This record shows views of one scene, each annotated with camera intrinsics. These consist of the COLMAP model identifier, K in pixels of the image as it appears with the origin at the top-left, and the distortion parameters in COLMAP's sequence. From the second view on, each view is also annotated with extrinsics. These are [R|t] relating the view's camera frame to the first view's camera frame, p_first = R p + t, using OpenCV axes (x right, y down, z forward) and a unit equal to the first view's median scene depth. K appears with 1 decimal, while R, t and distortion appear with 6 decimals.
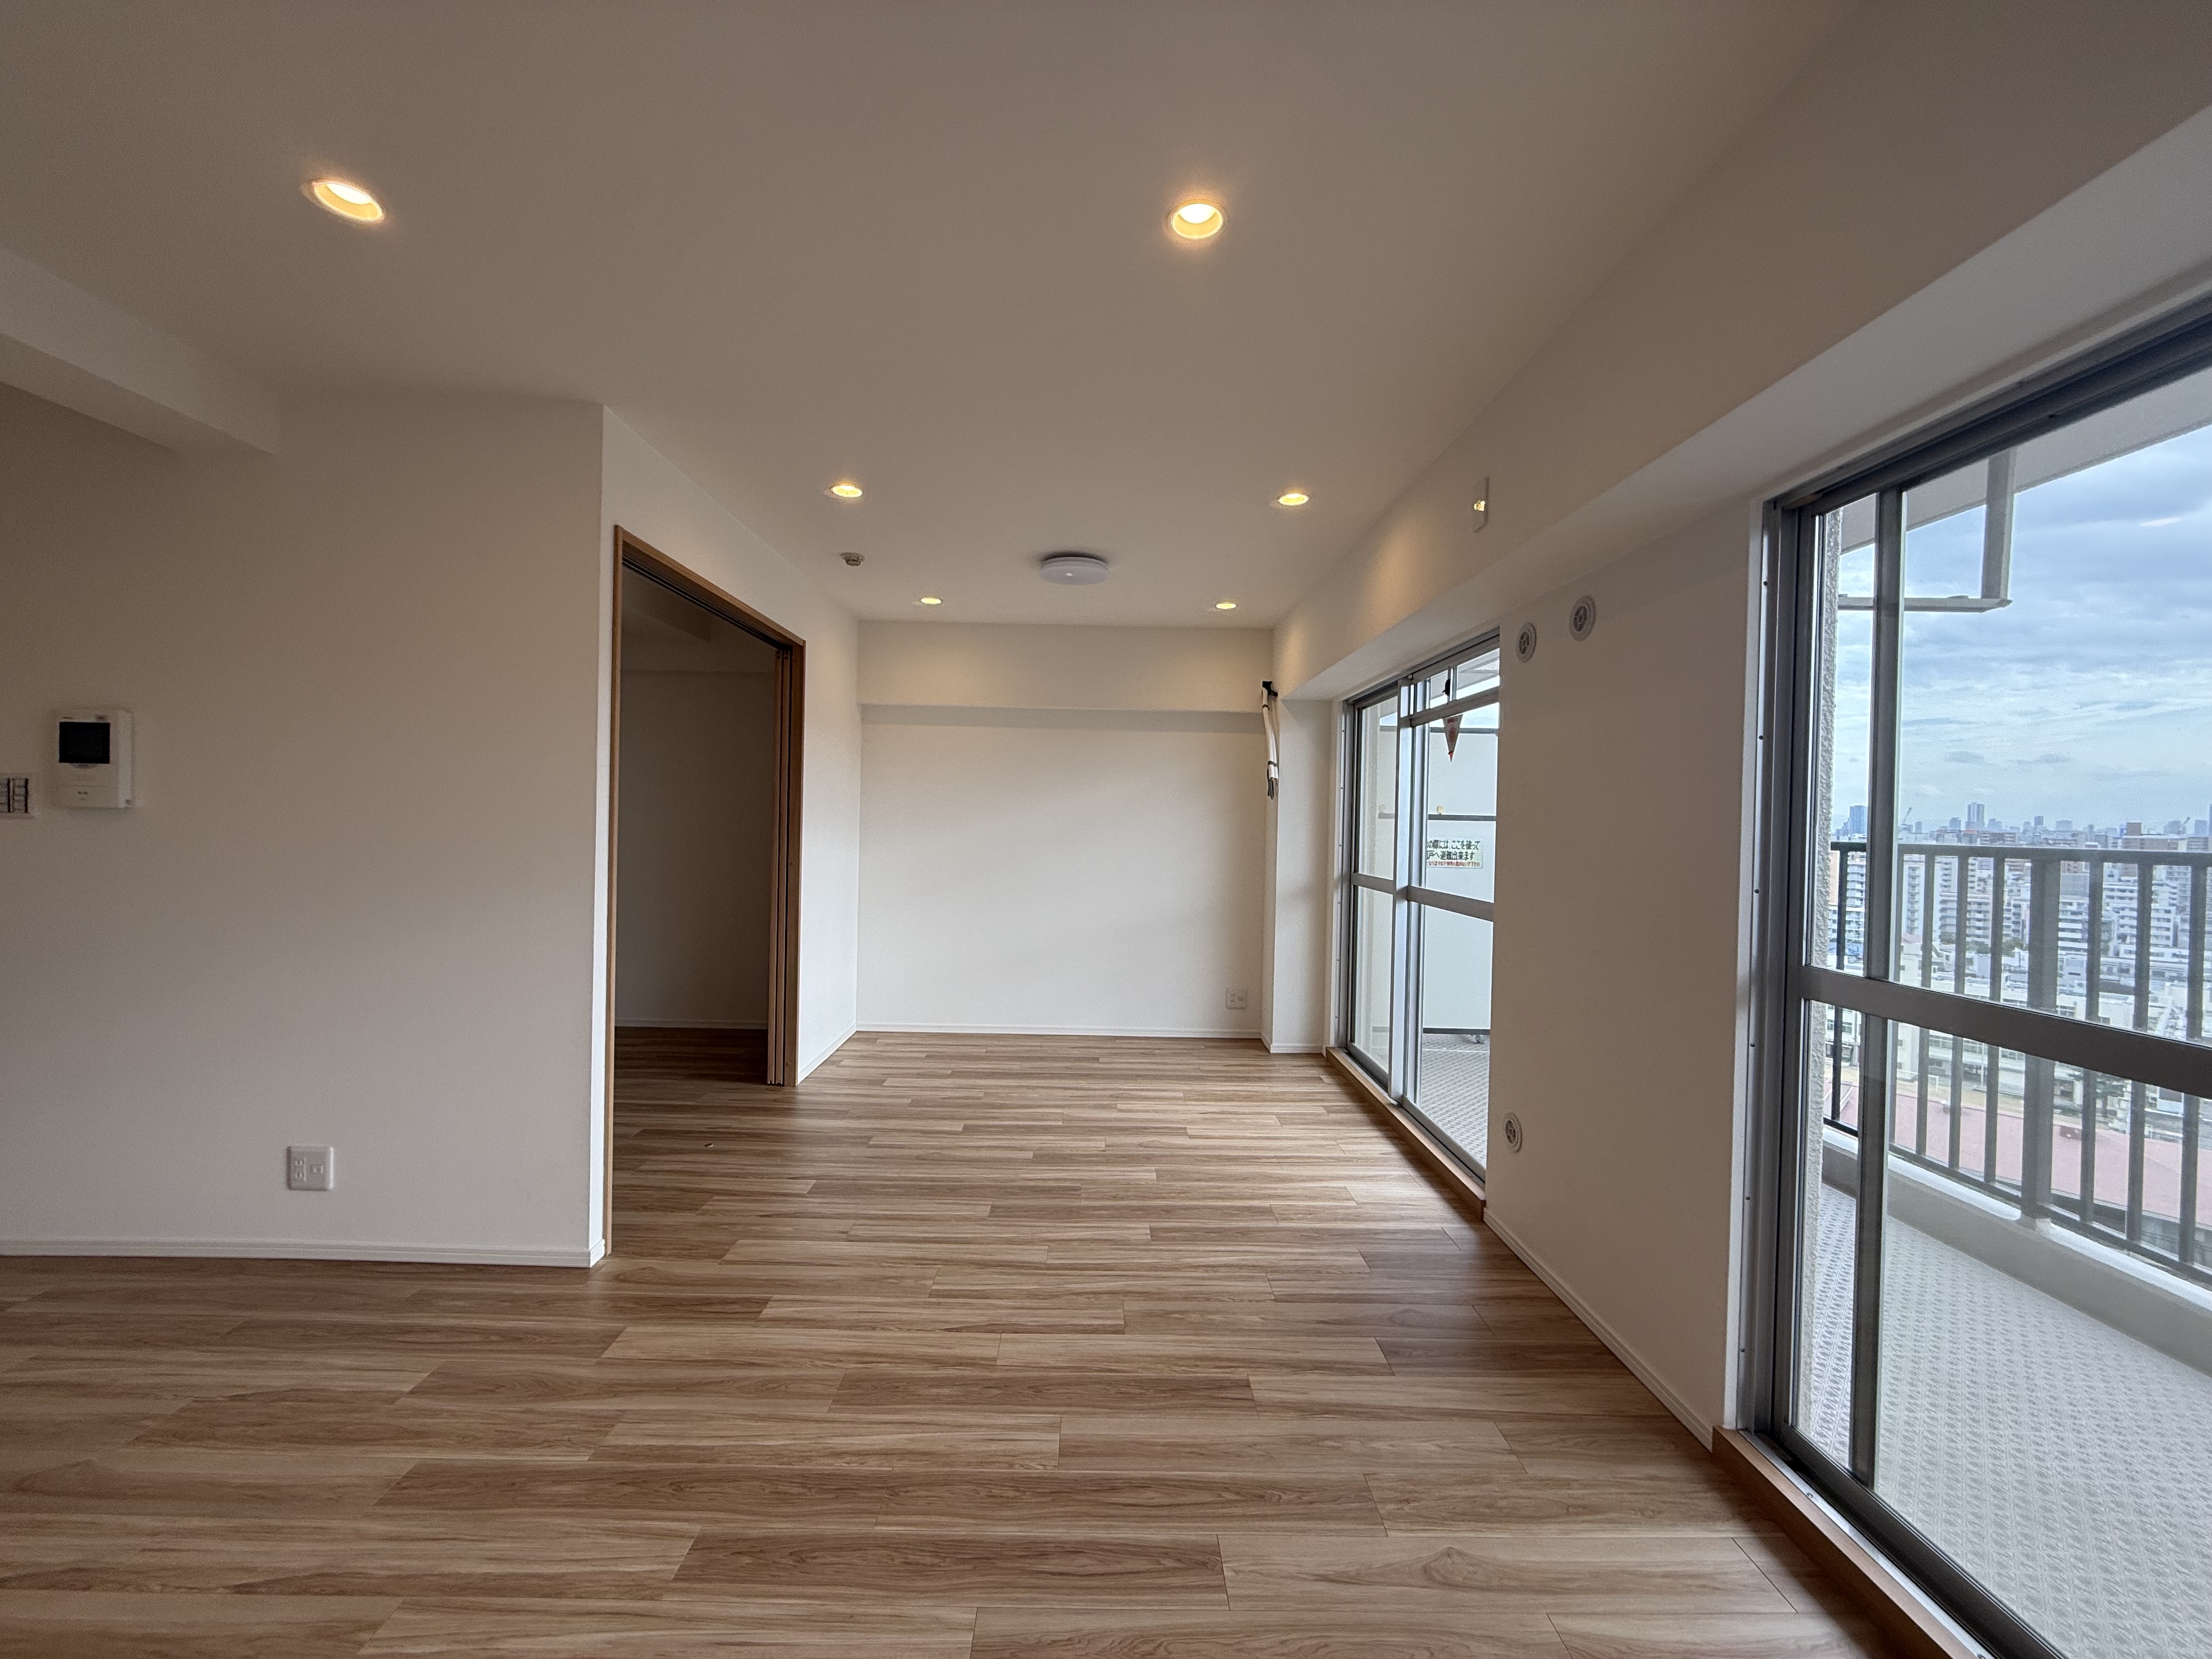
lens RADIAL K [[876.2, 0, 1101.0], [0, 876.2, 824.7], [0, 0, 1]] dist [0.002130, -0.000224]
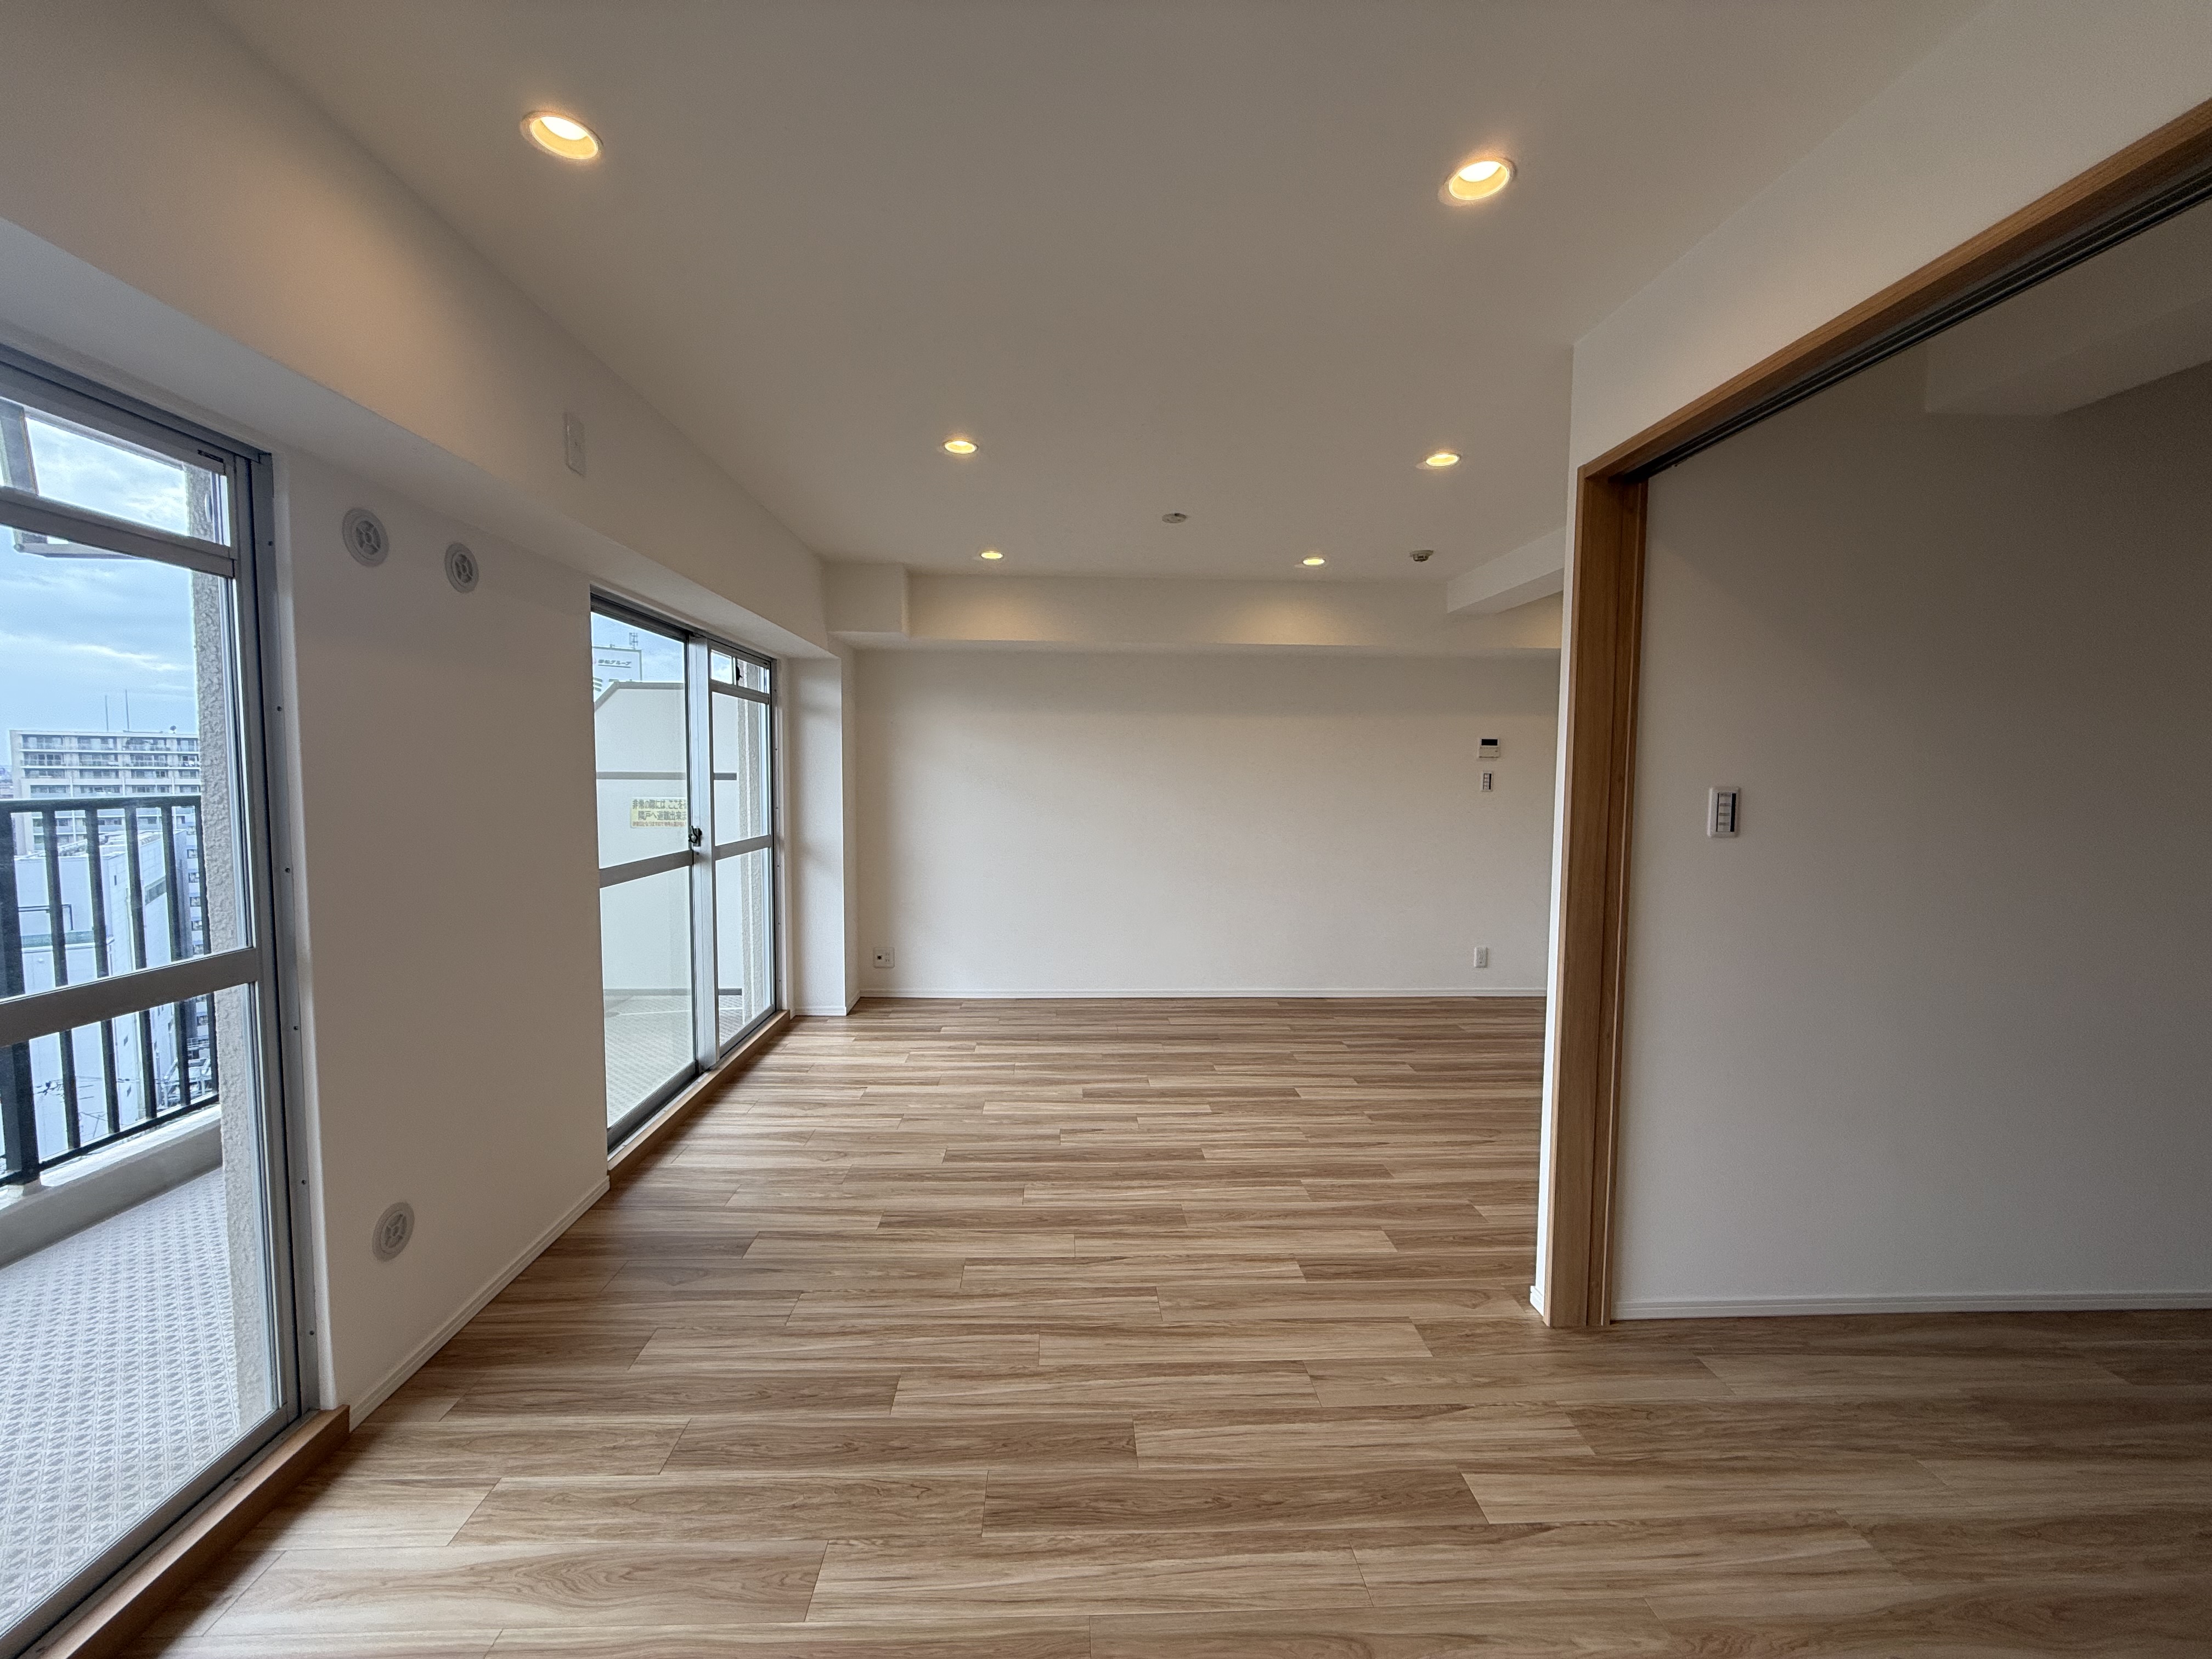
lens RADIAL K [[876.2, 0, 1103.7], [0, 876.2, 832.5], [0, 0, 1]] dist [0.002130, -0.000224]
pose [[-0.998550, -0.027327, -0.046373, -0.081460], [-0.030629, 0.996930, 0.072056, -0.050448], [0.044261, 0.073372, -0.996322, 2.076263]]
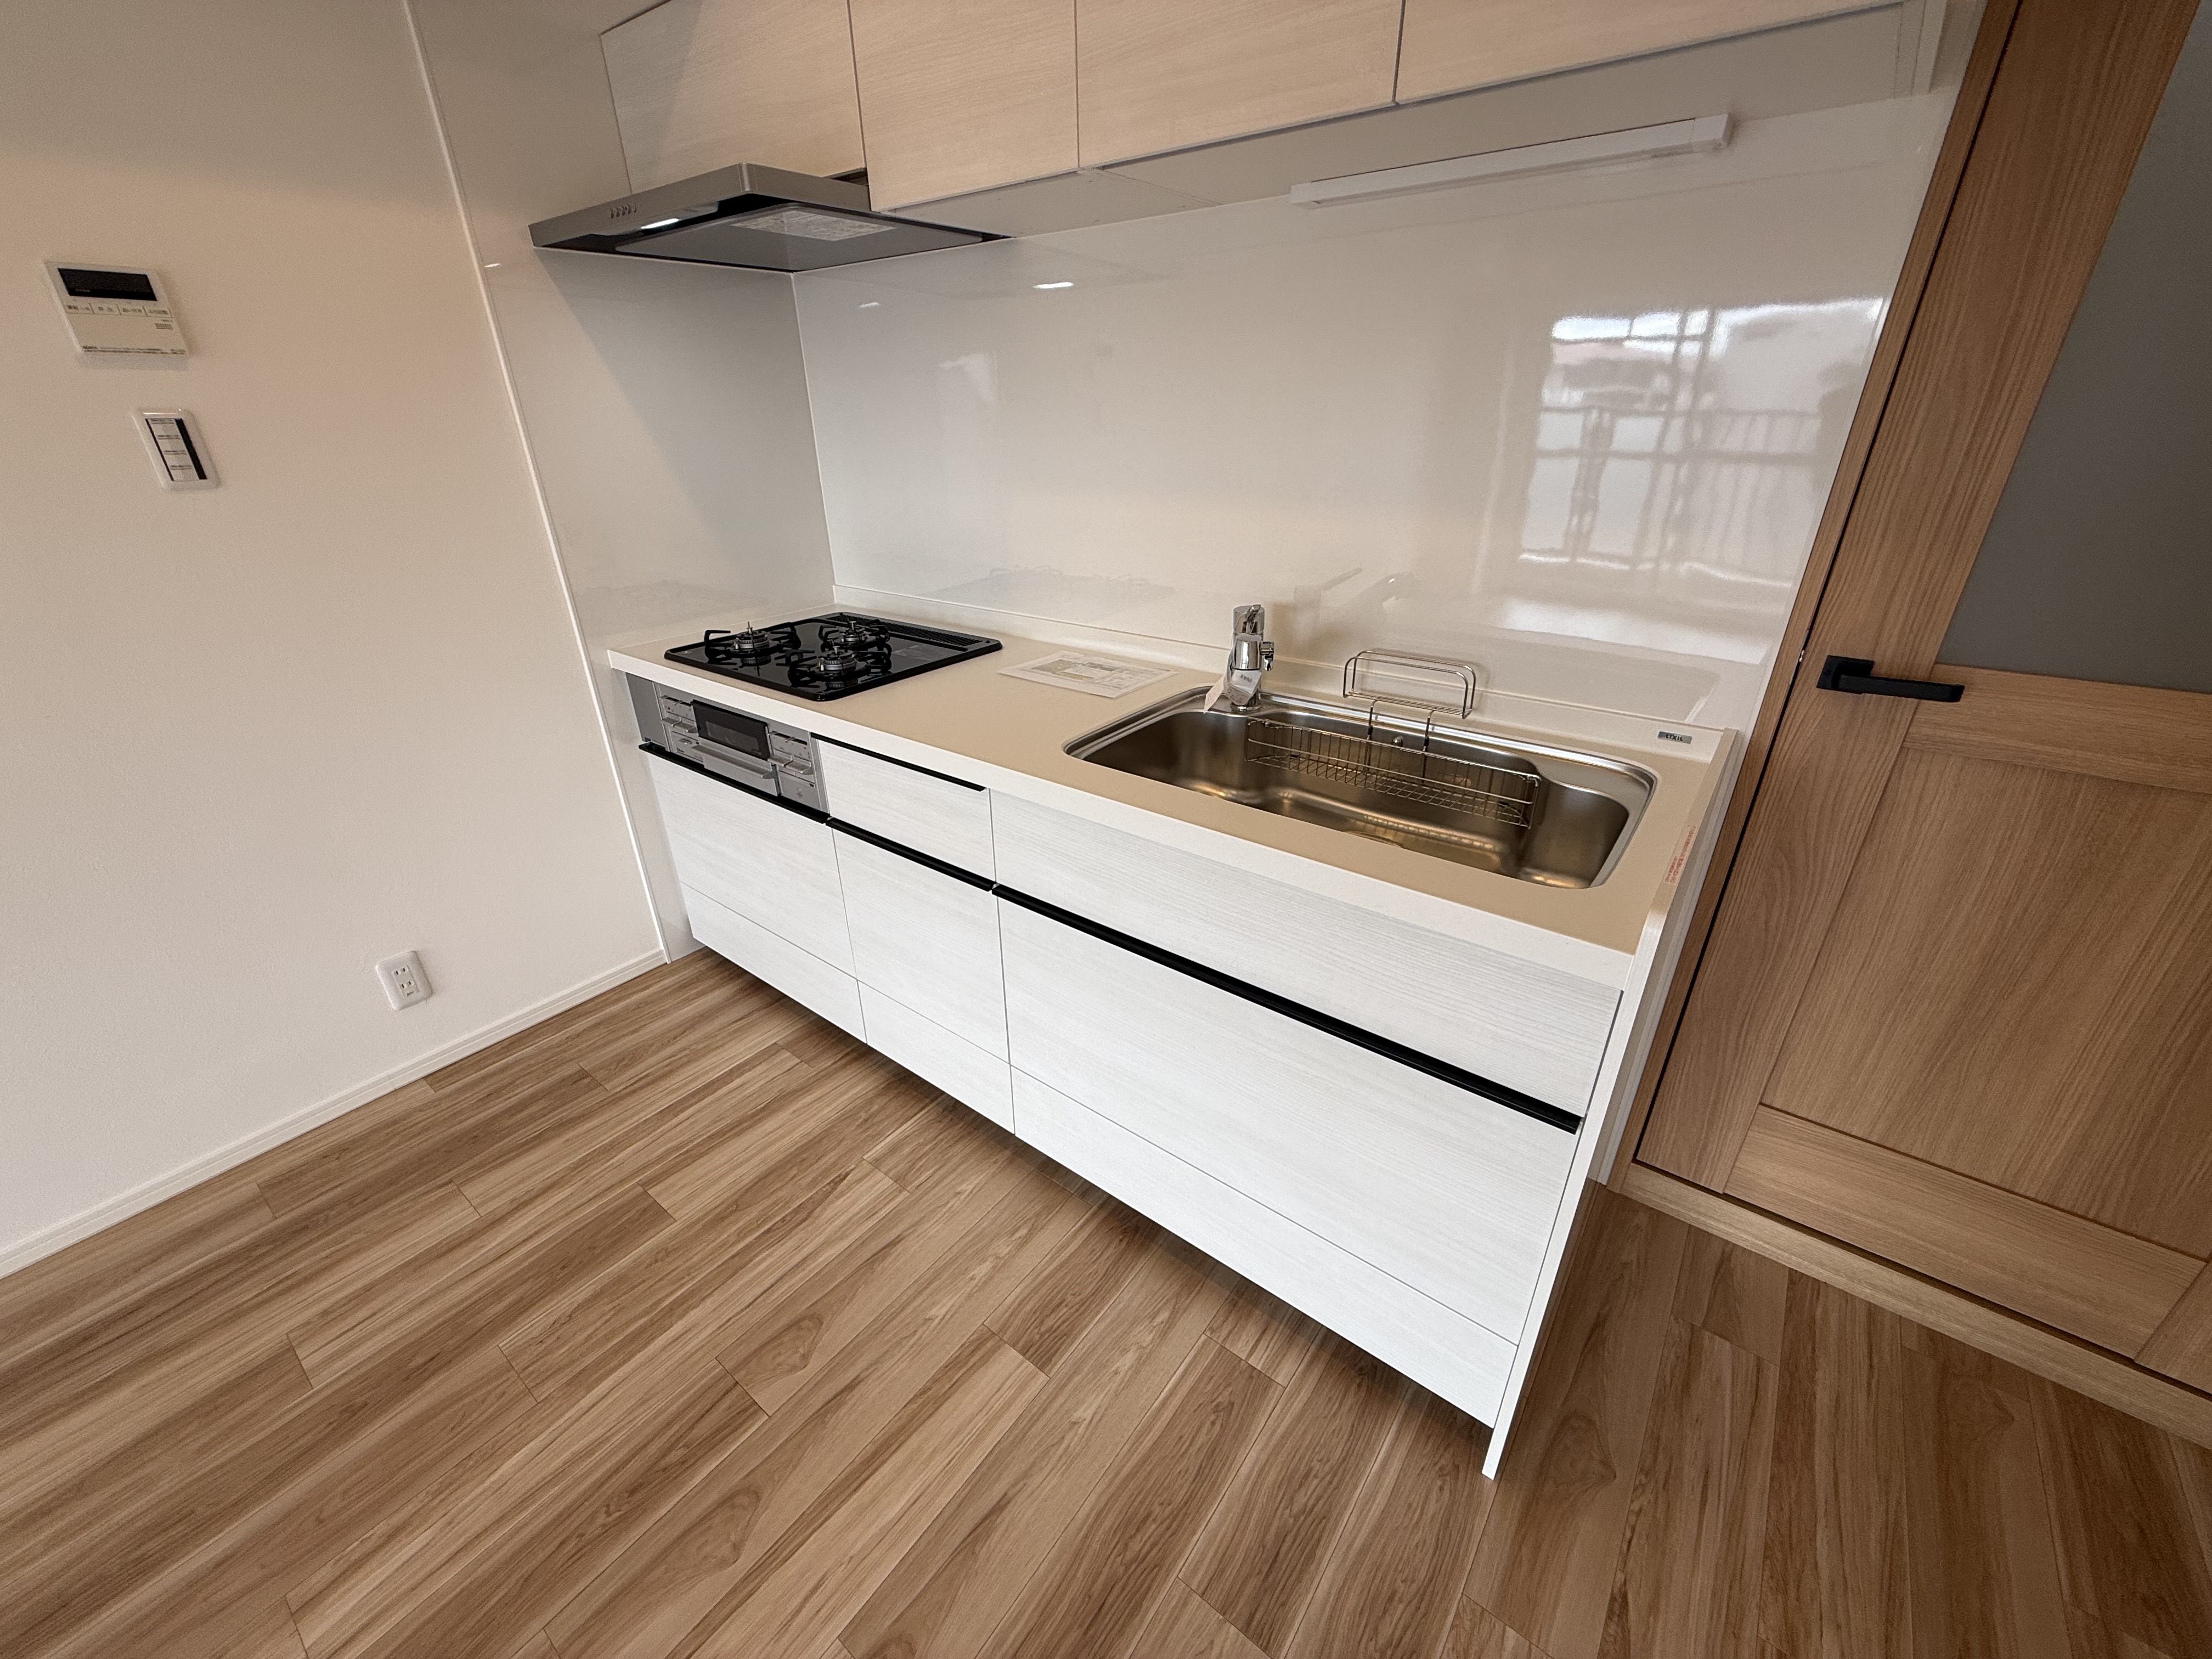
lens RADIAL K [[876.2, 0, 1099.2], [0, 876.2, 829.4], [0, 0, 1]] dist [0.002130, -0.000224]
pose [[-0.616421, 0.326373, -0.716593, -1.098148], [-0.004224, 0.908672, 0.417489, -0.068302], [0.787406, 0.260375, -0.558746, 0.716693]]
